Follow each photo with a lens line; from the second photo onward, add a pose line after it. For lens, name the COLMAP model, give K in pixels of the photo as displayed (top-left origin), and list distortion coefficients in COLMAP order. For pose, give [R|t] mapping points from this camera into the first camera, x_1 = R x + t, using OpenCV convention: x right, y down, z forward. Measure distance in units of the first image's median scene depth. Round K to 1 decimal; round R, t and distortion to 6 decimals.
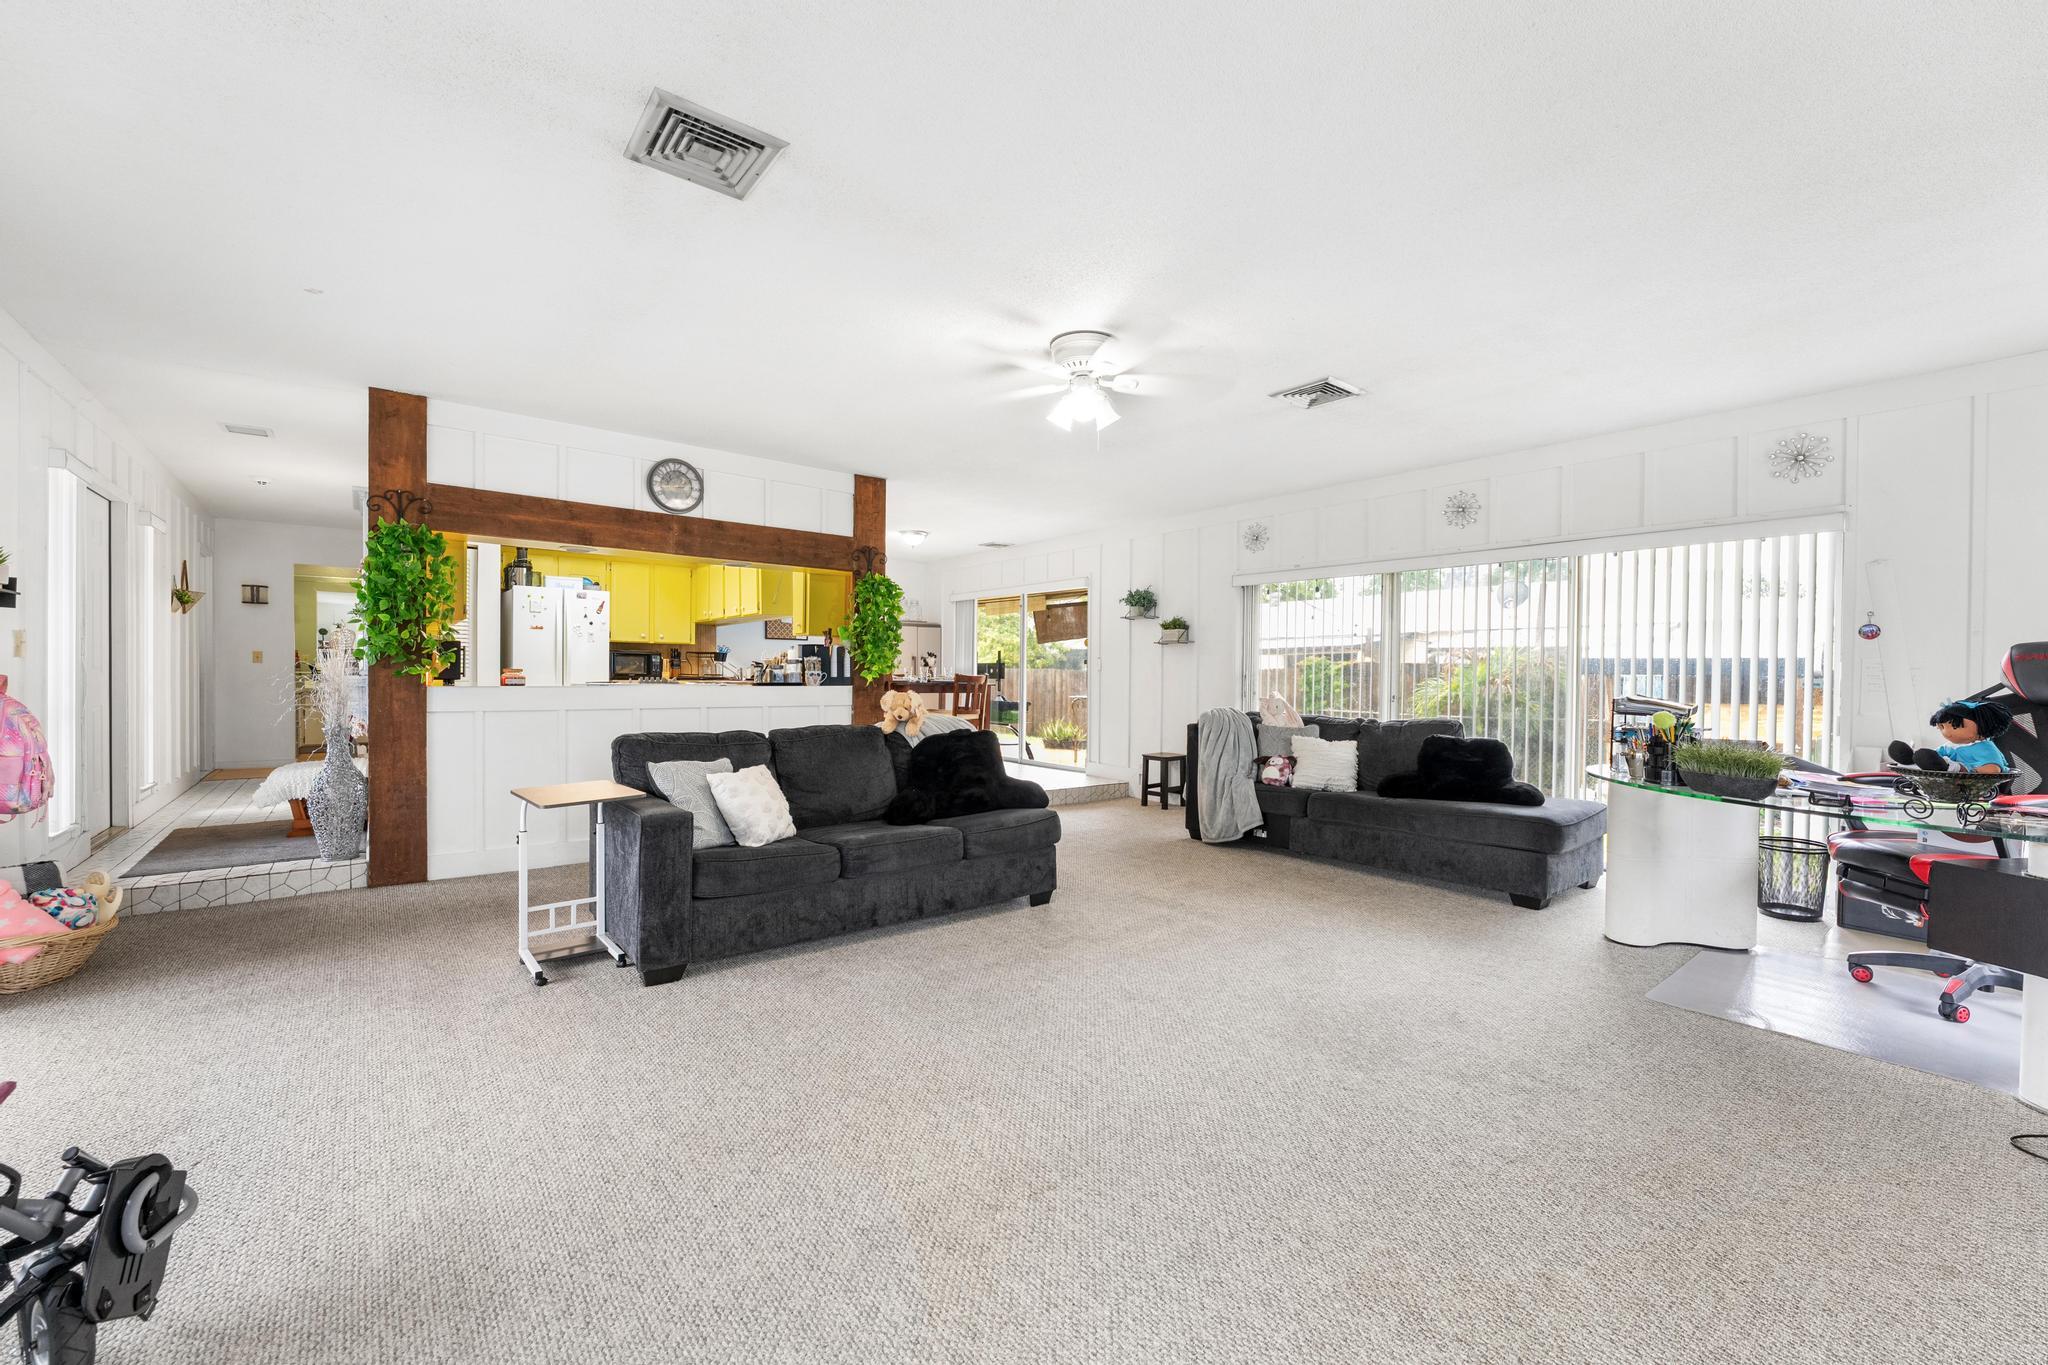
lens RADIAL K [[816.6, 0, 1024.0], [0, 816.6, 682.5], [0, 0, 1]] dist [0.000252, 0.000011]
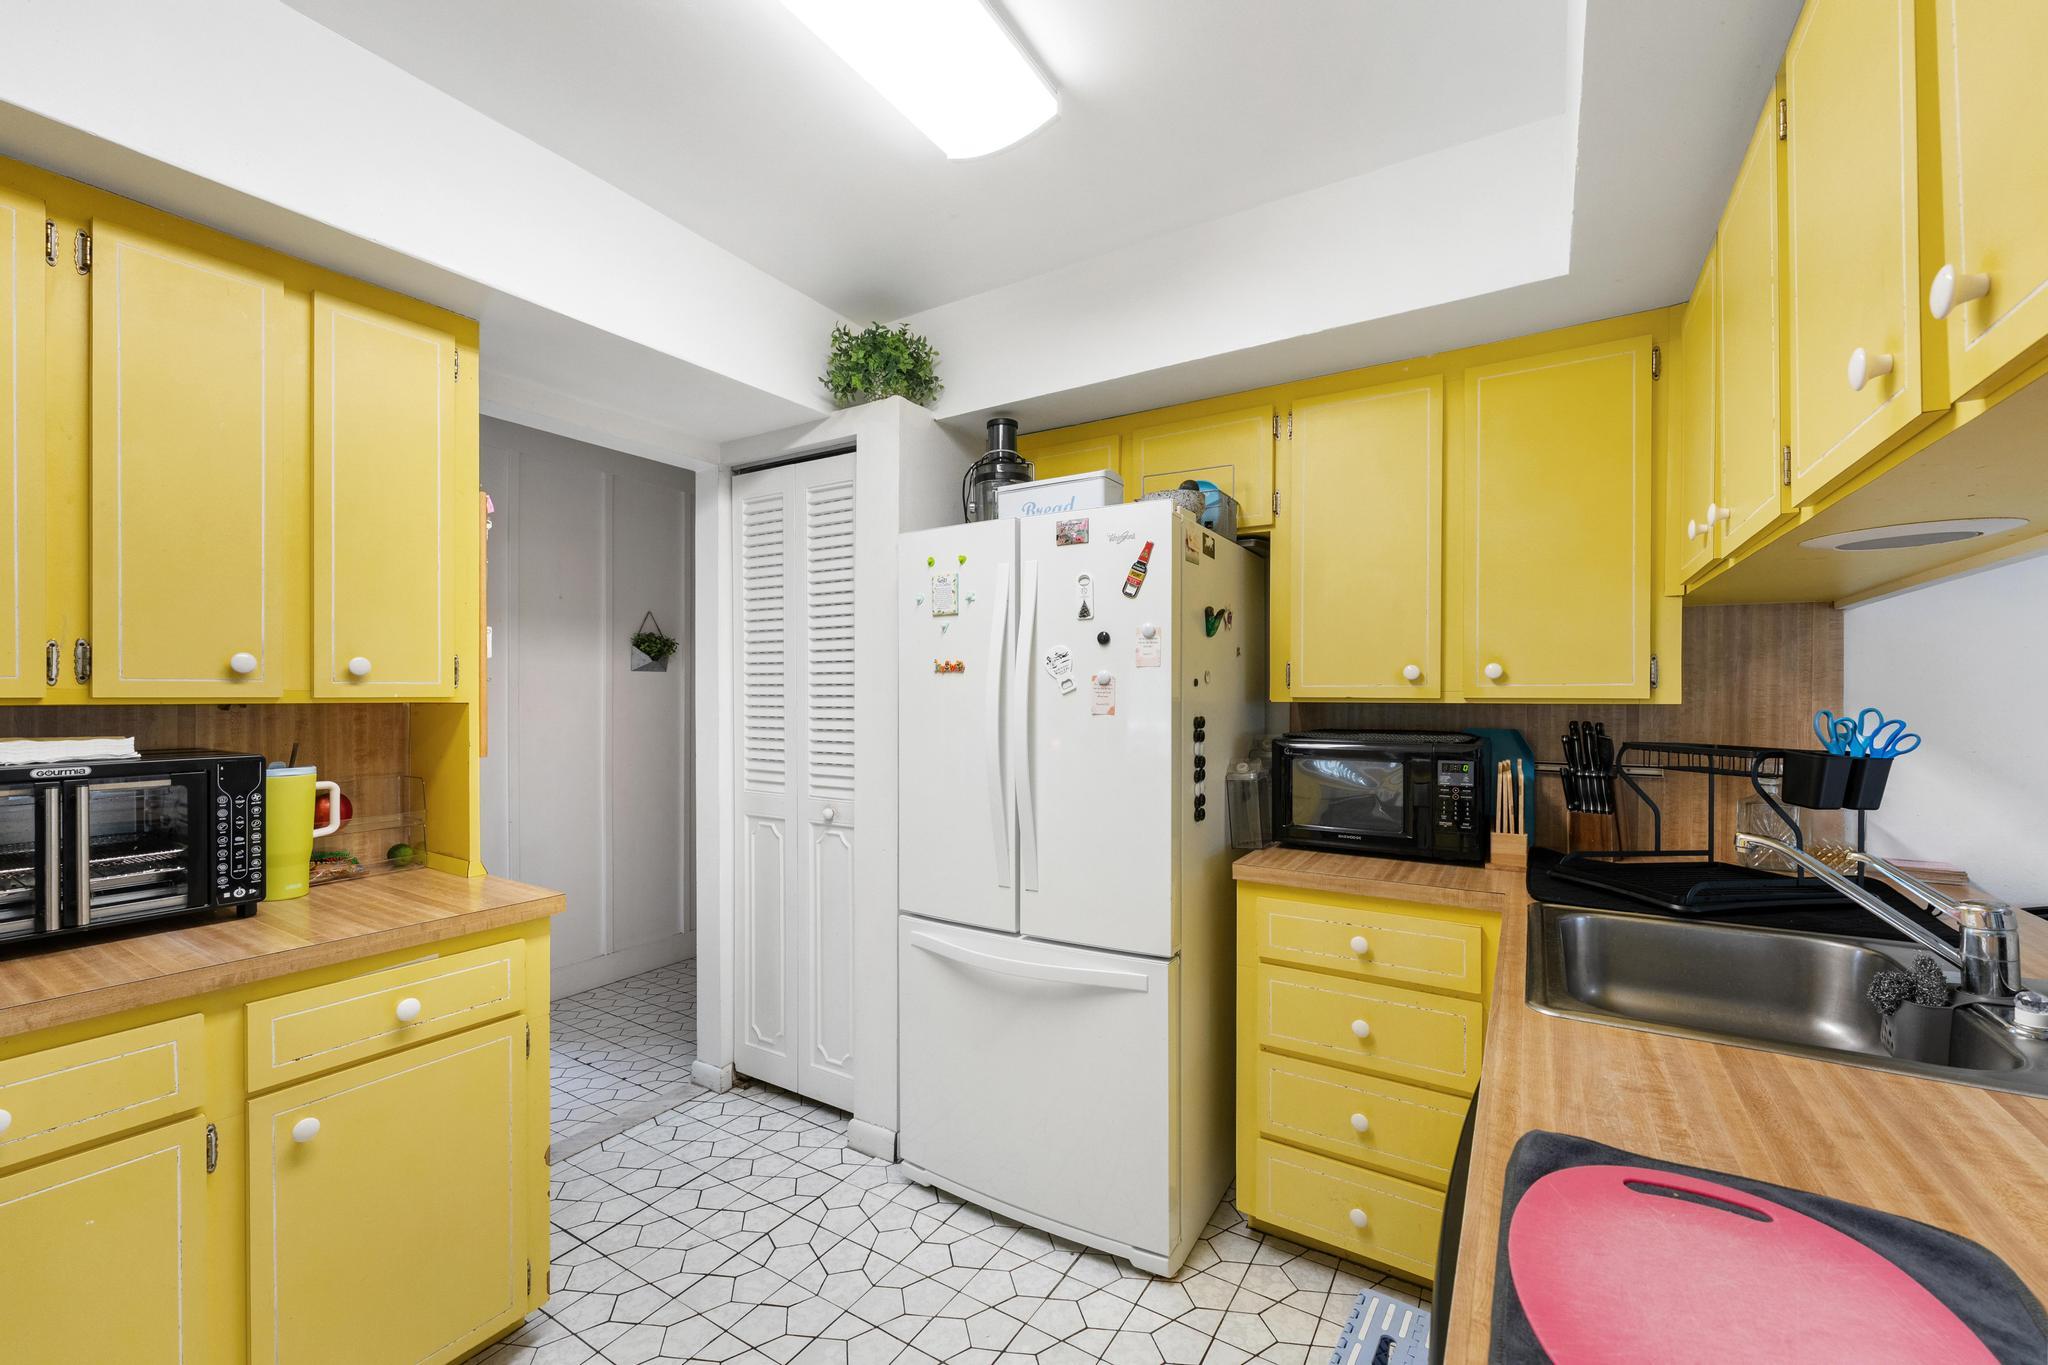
lens RADIAL K [[835.1, 0, 1024.0], [0, 835.1, 682.5], [0, 0, 1]] dist [-0.000380, -0.000030]
pose [[0.326810, -0.013168, -0.944998, -0.267911], [-0.008255, 0.999825, -0.016787, -0.048995], [0.945054, 0.013287, 0.326644, 0.801401]]
